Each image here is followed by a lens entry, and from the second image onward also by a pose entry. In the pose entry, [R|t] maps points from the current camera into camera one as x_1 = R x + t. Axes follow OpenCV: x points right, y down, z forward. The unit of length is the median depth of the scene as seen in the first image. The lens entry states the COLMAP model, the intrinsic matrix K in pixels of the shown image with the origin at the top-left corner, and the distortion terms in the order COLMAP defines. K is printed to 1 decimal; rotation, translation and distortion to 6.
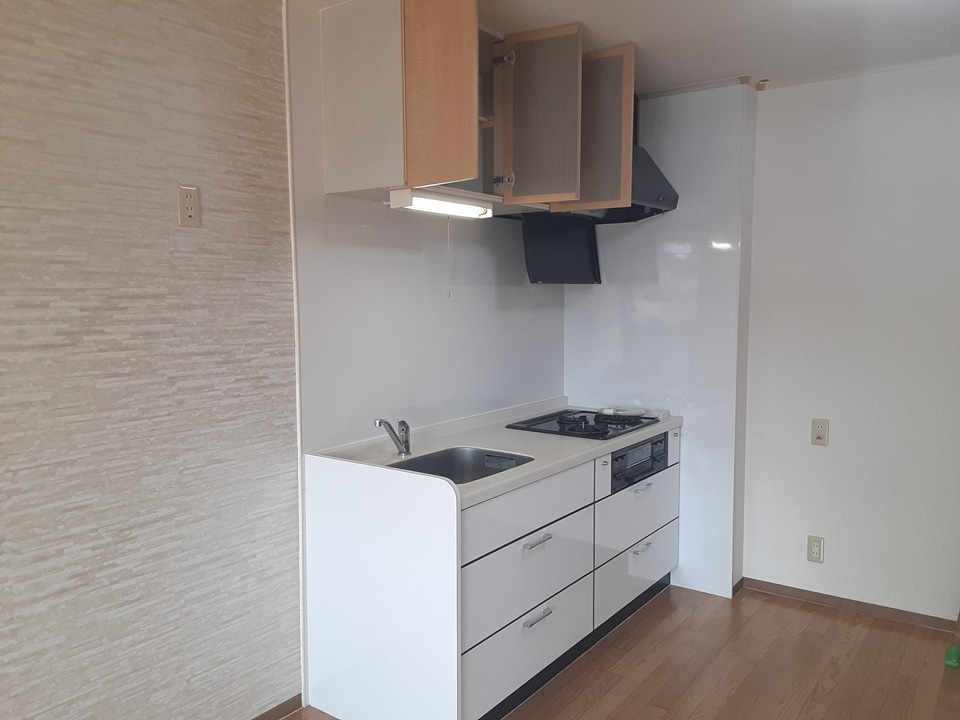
lens RADIAL K [[765.0, 0, 475.3], [0, 765.0, 356.4], [0, 0, 1]] dist [0.080685, -0.105752]
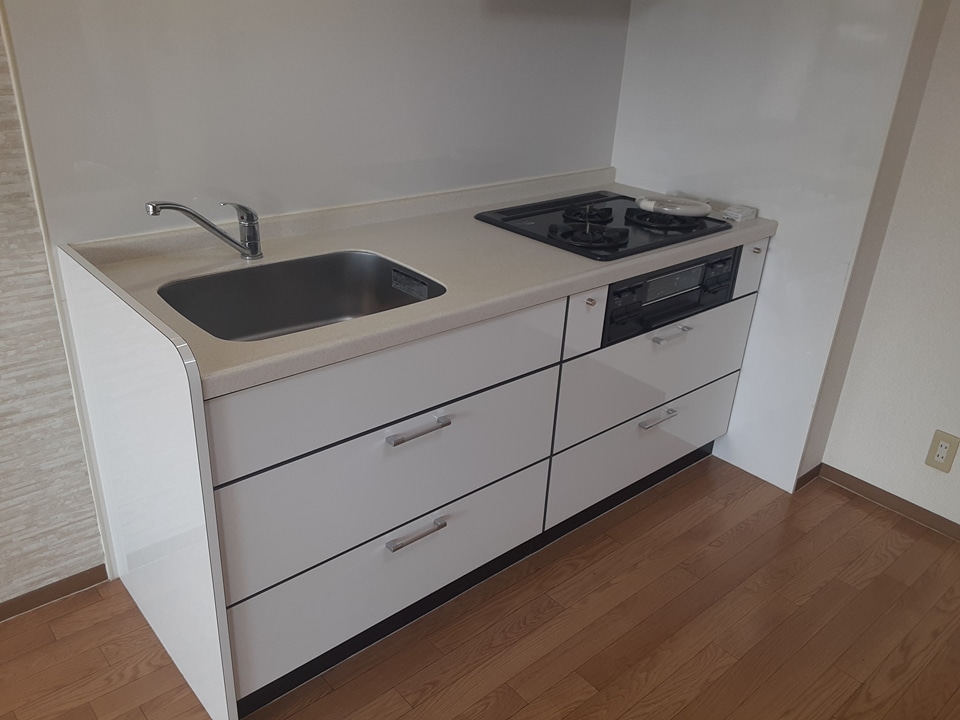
lens RADIAL K [[765.0, 0, 477.6], [0, 765.0, 366.8], [0, 0, 1]] dist [0.080685, -0.105752]
pose [[0.973192, 0.139696, -0.182707, 0.187166], [-0.067298, 0.932597, 0.354589, -0.020504], [0.219927, -0.332787, 0.916998, 0.380758]]
